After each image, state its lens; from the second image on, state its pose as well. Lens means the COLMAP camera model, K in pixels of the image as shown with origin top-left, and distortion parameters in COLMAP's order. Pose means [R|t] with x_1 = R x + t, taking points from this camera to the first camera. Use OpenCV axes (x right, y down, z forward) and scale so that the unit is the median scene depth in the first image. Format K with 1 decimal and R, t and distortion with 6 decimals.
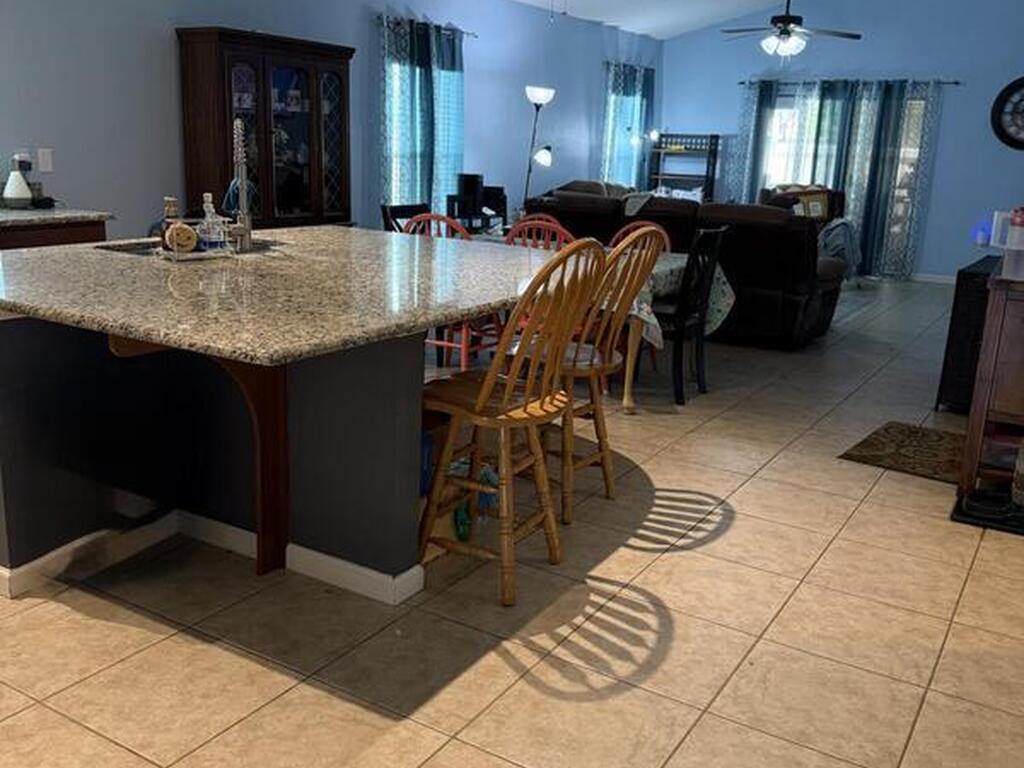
lens RADIAL K [[948.4, 0, 512.0], [0, 948.4, 384.0], [0, 0, 1]] dist [0.128809, -0.256119]
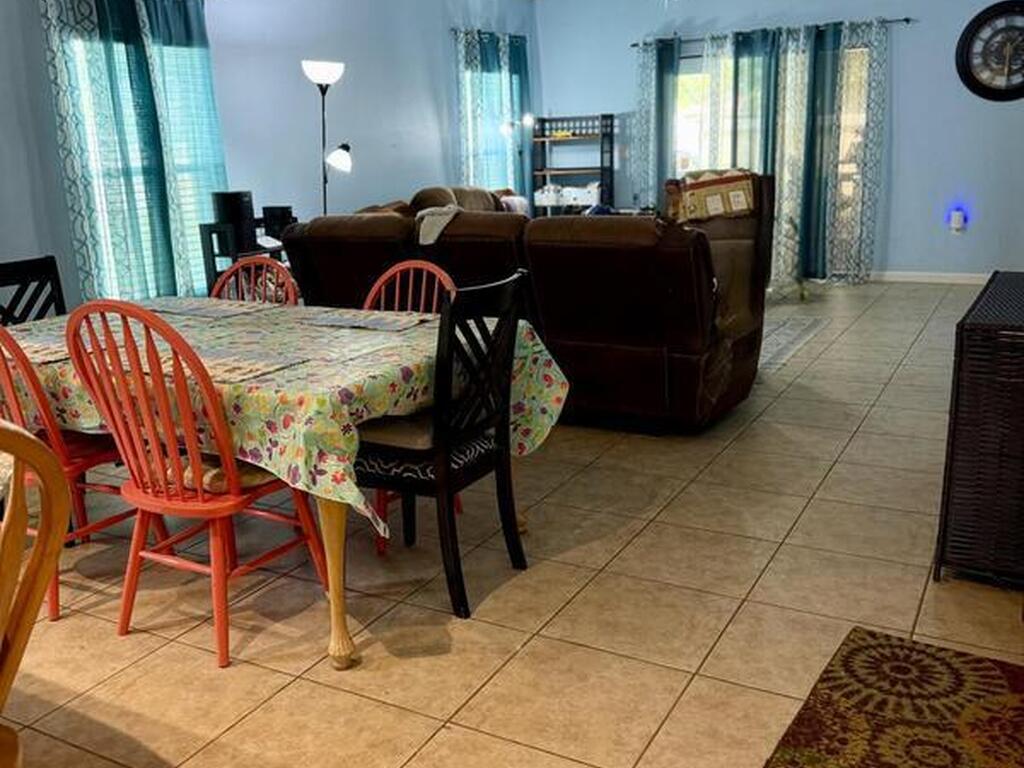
lens RADIAL K [[948.4, 0, 512.0], [0, 948.4, 384.0], [0, 0, 1]] dist [0.128809, -0.256119]
pose [[0.995923, -0.085910, 0.027514, 0.098392], [0.085880, 0.996303, 0.002282, -0.051217], [-0.027608, 0.000090, 0.999619, 0.232195]]
